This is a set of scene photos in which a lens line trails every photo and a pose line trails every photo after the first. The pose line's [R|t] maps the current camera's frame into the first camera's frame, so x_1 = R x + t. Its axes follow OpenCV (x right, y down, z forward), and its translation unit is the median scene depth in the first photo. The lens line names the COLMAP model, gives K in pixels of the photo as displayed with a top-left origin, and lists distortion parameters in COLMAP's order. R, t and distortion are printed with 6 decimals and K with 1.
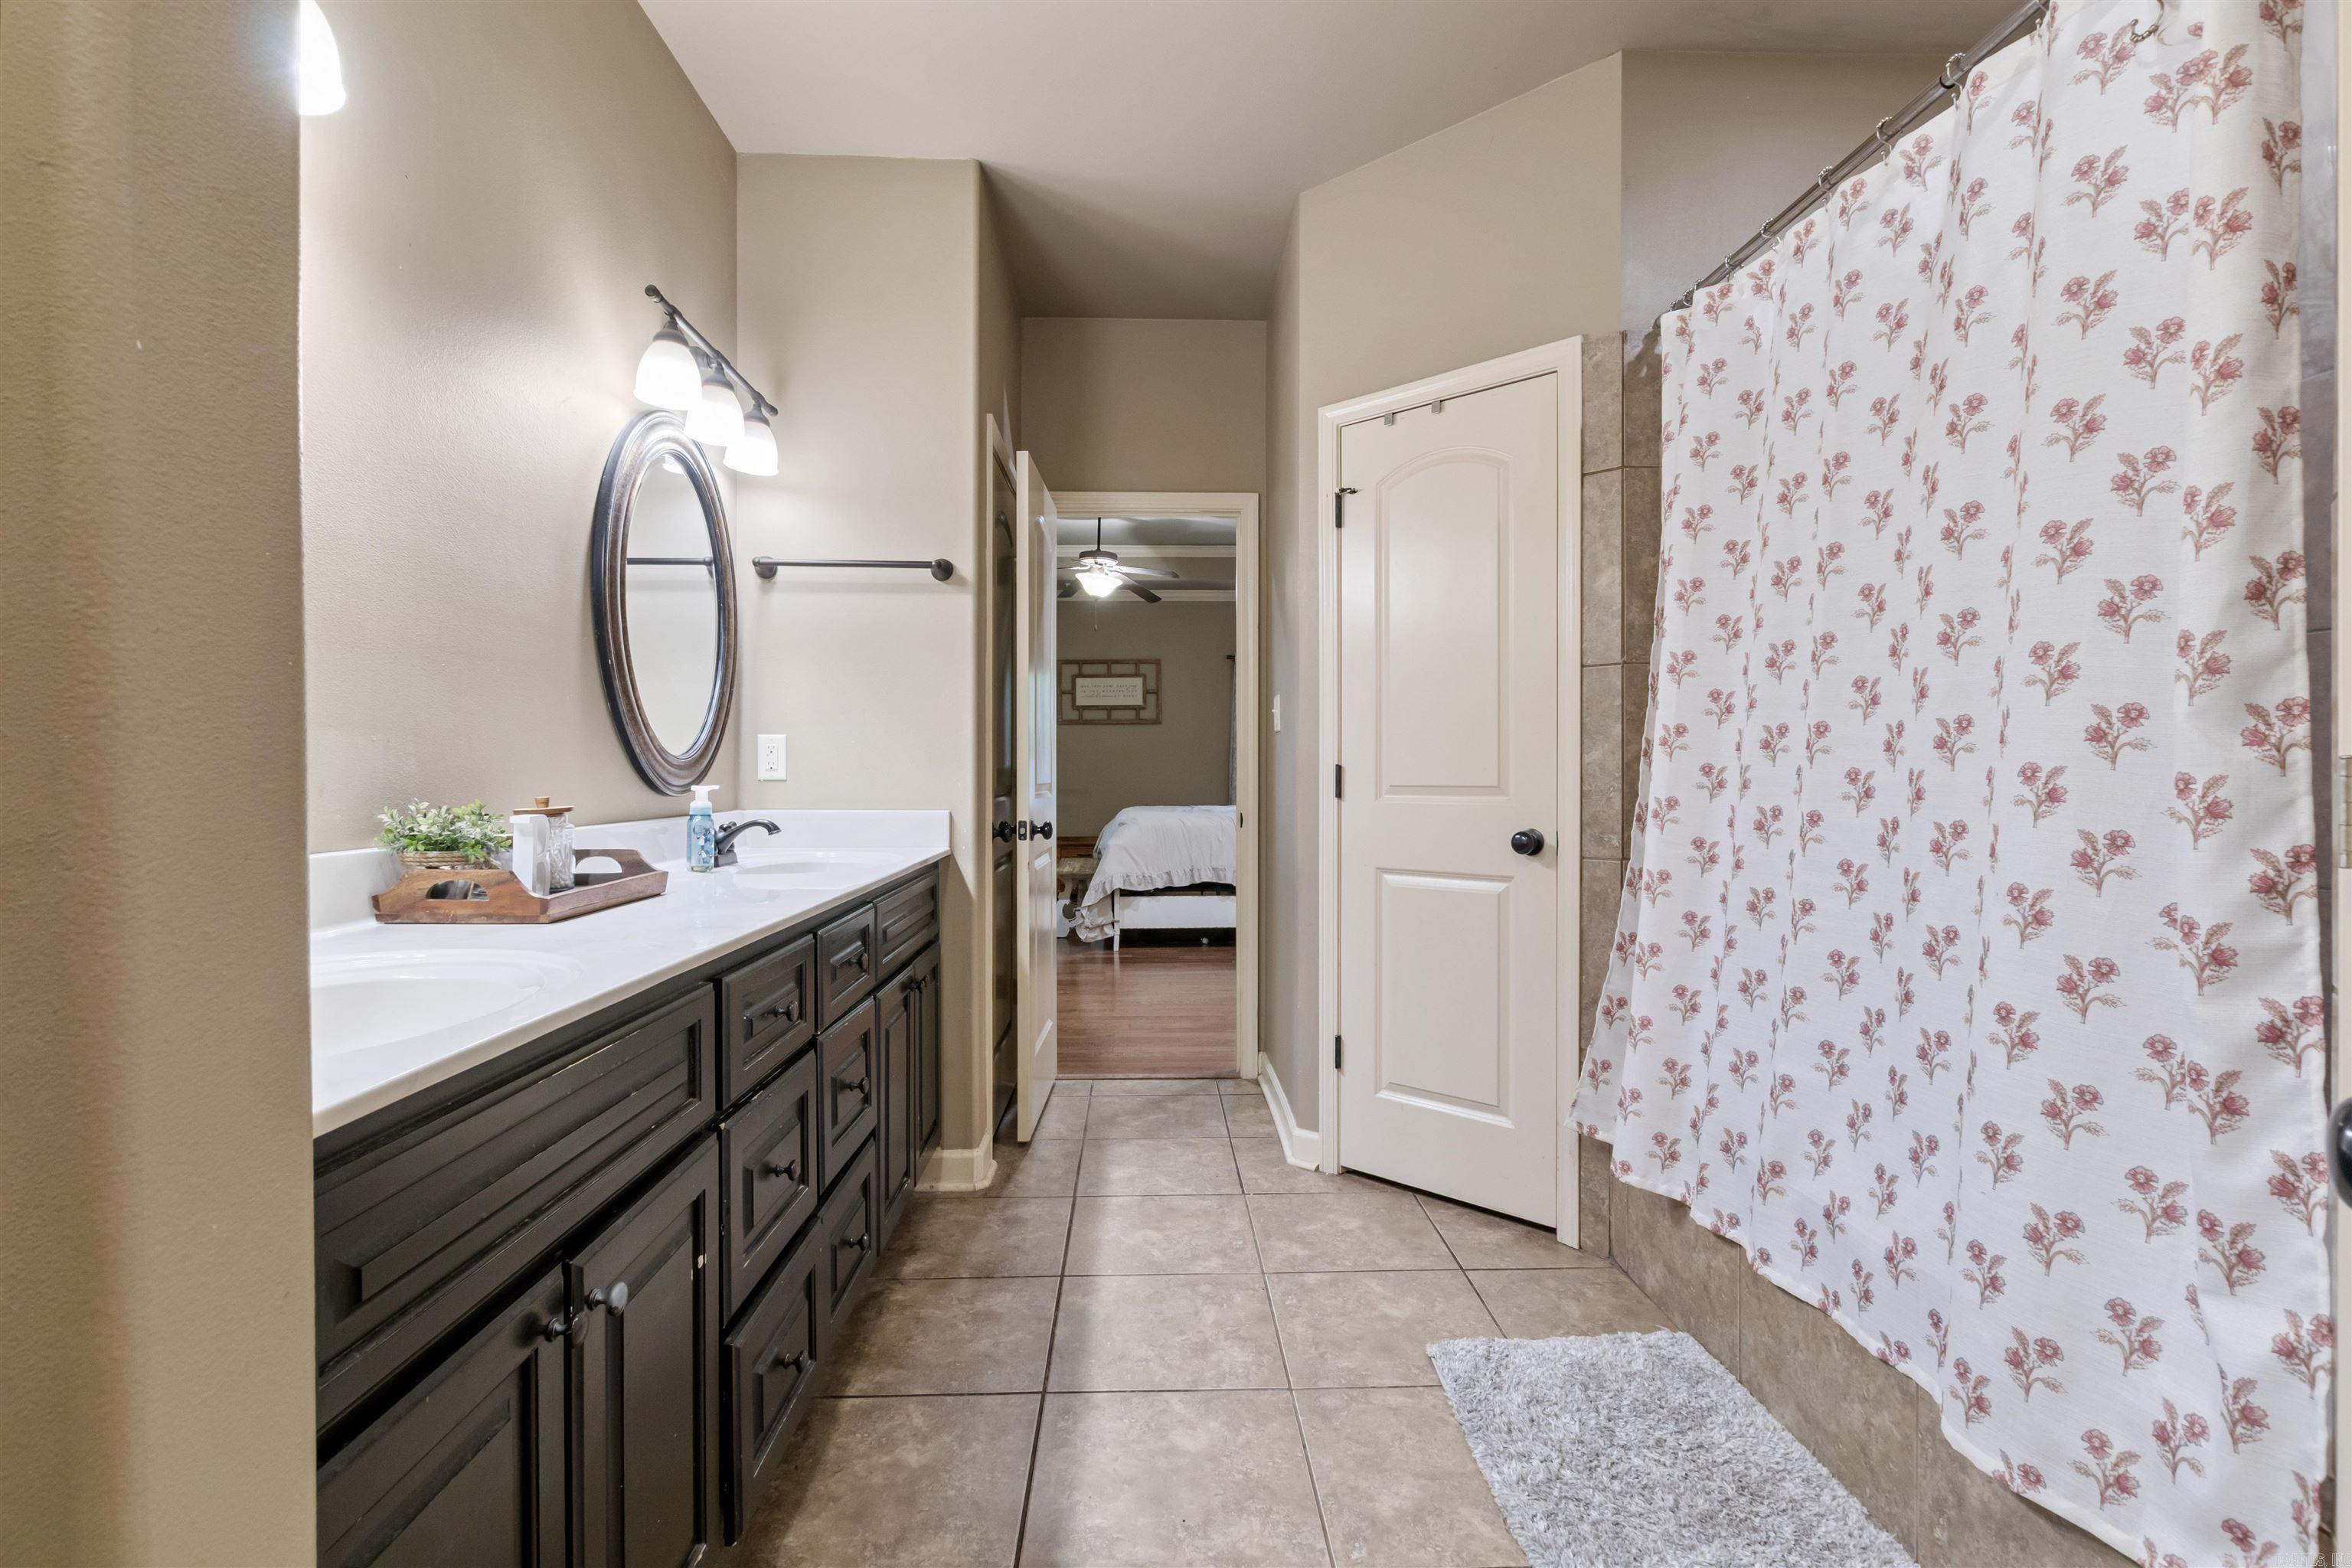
lens RADIAL K [[1089.1, 0, 1167.6], [0, 1089.1, 774.4], [0, 0, 1]] dist [0.000323, 0.000076]
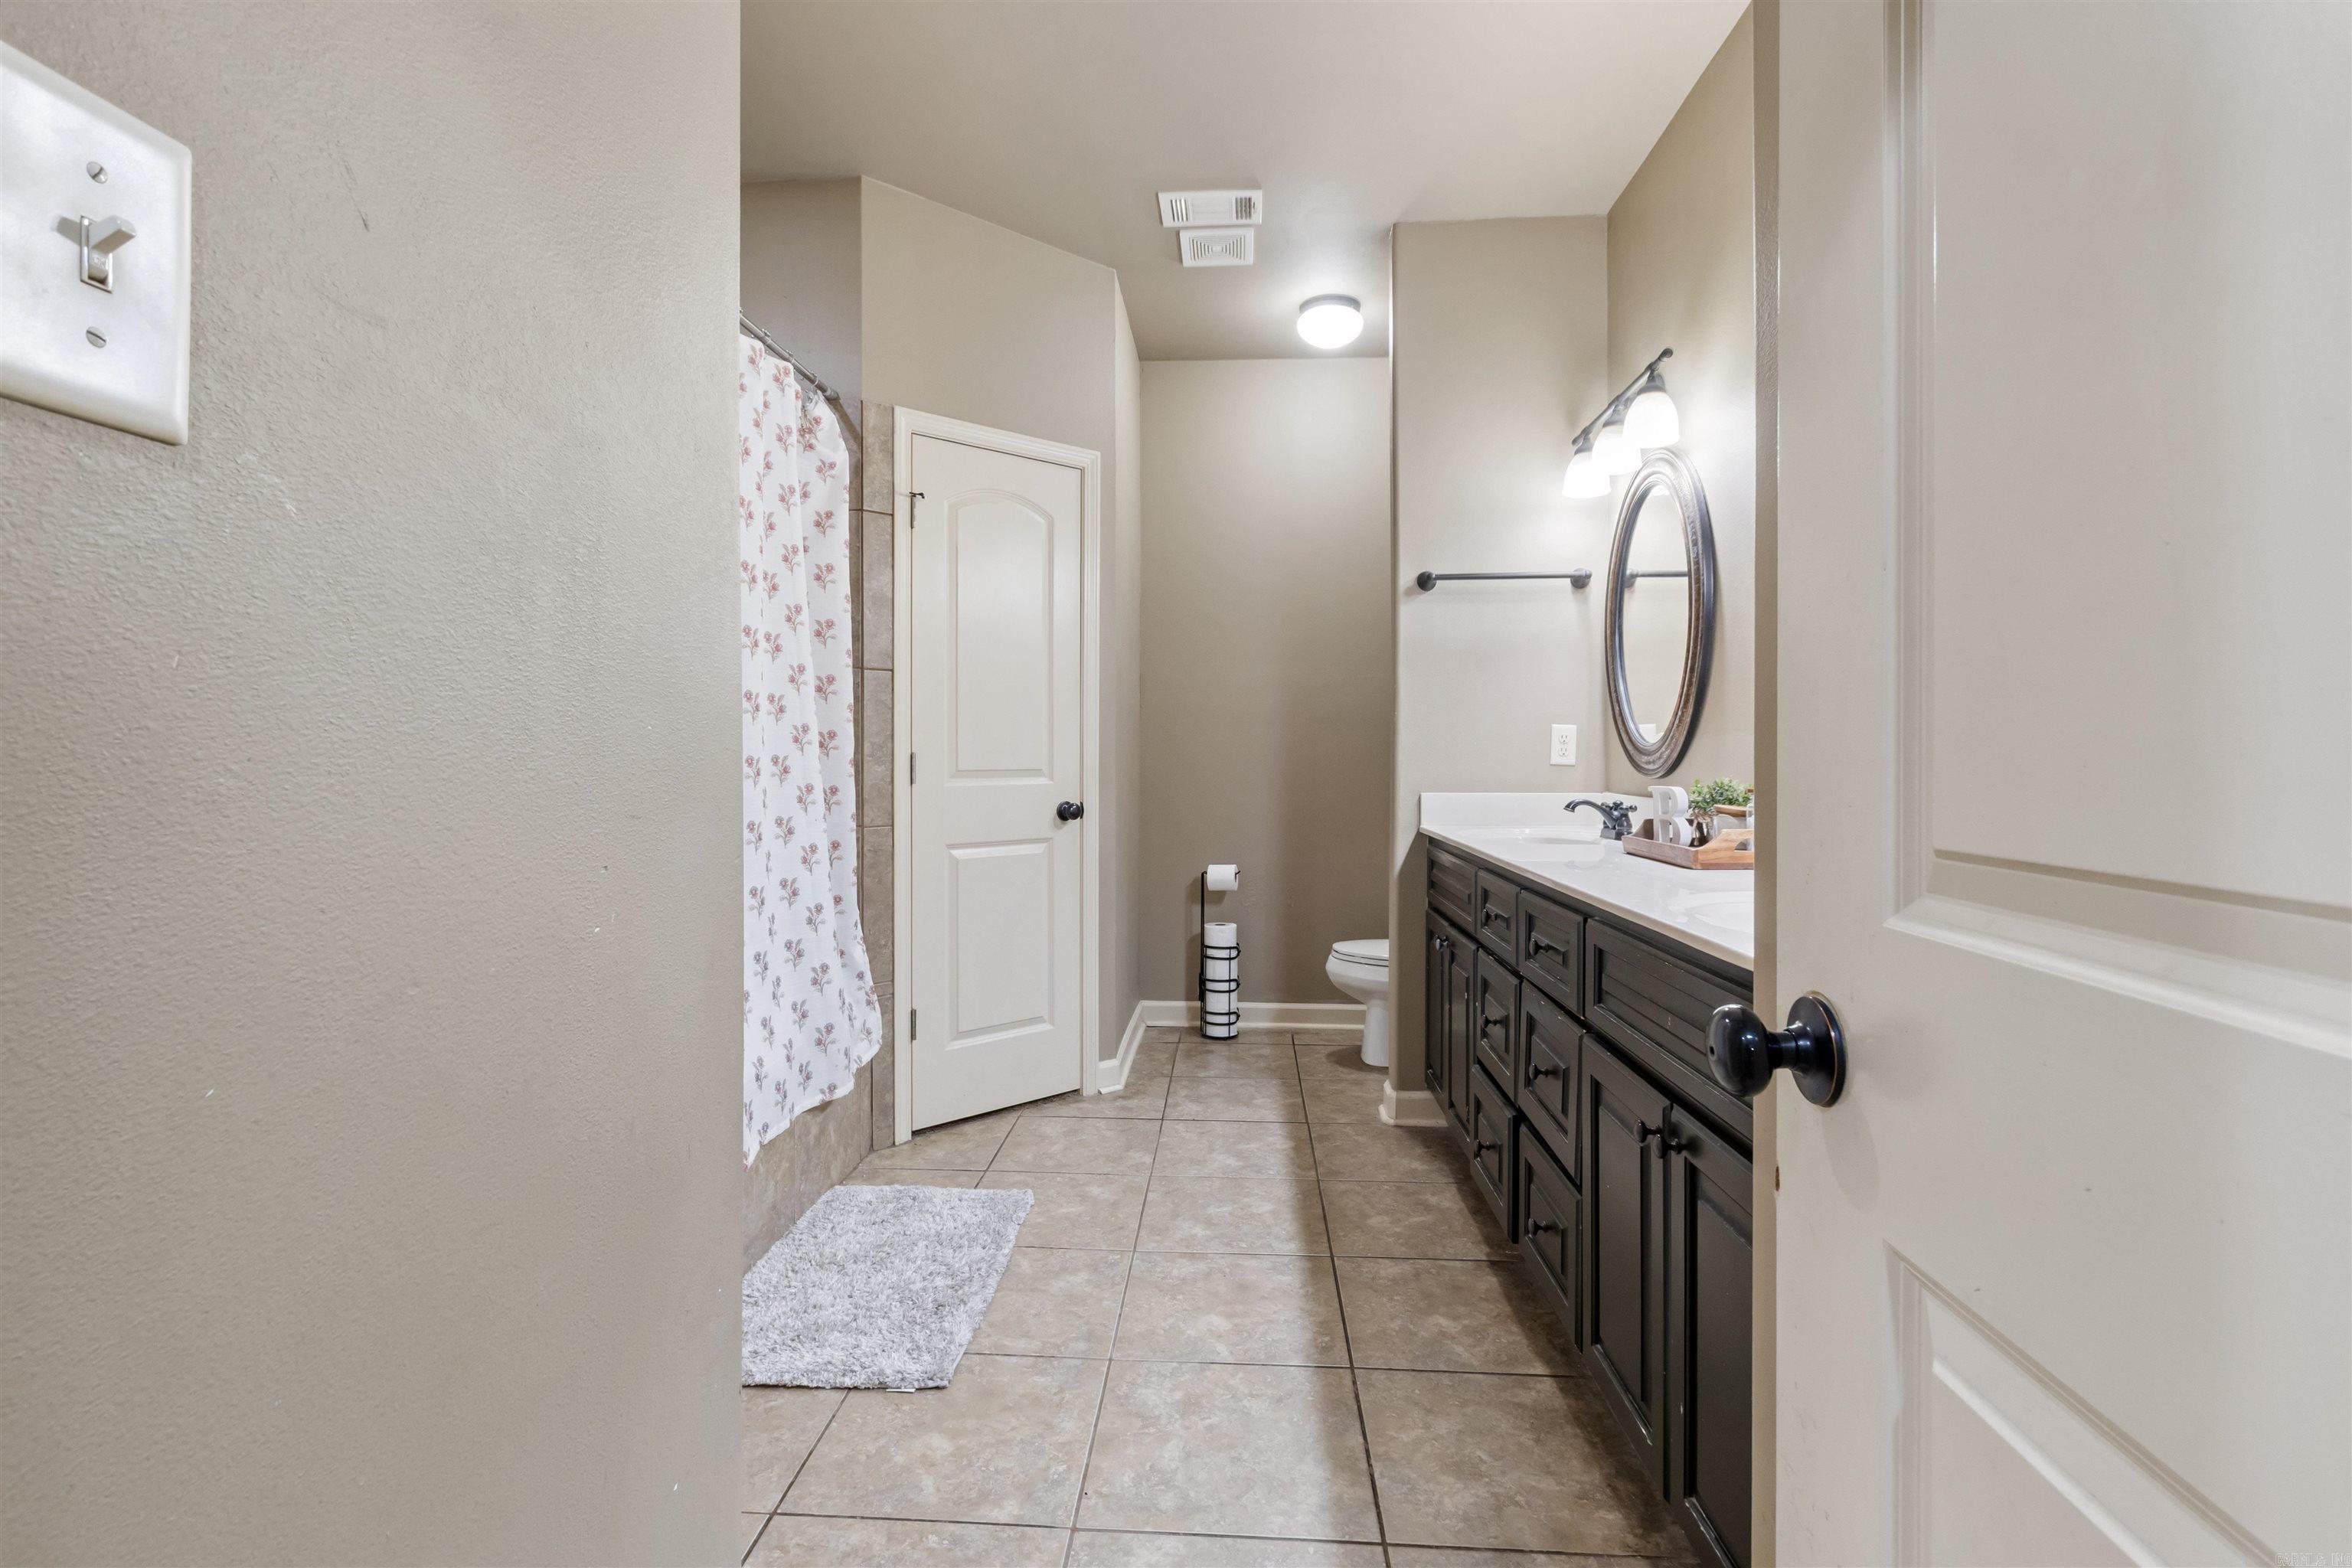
lens RADIAL K [[1084.6, 0, 1178.4], [0, 1084.6, 752.2], [0, 0, 1]] dist [0.000794, 0.000153]
pose [[-0.996715, -0.000400, 0.080983, -0.032691], [-0.000205, 0.999997, 0.002425, -0.010282], [-0.080983, 0.002401, -0.996713, 1.969013]]
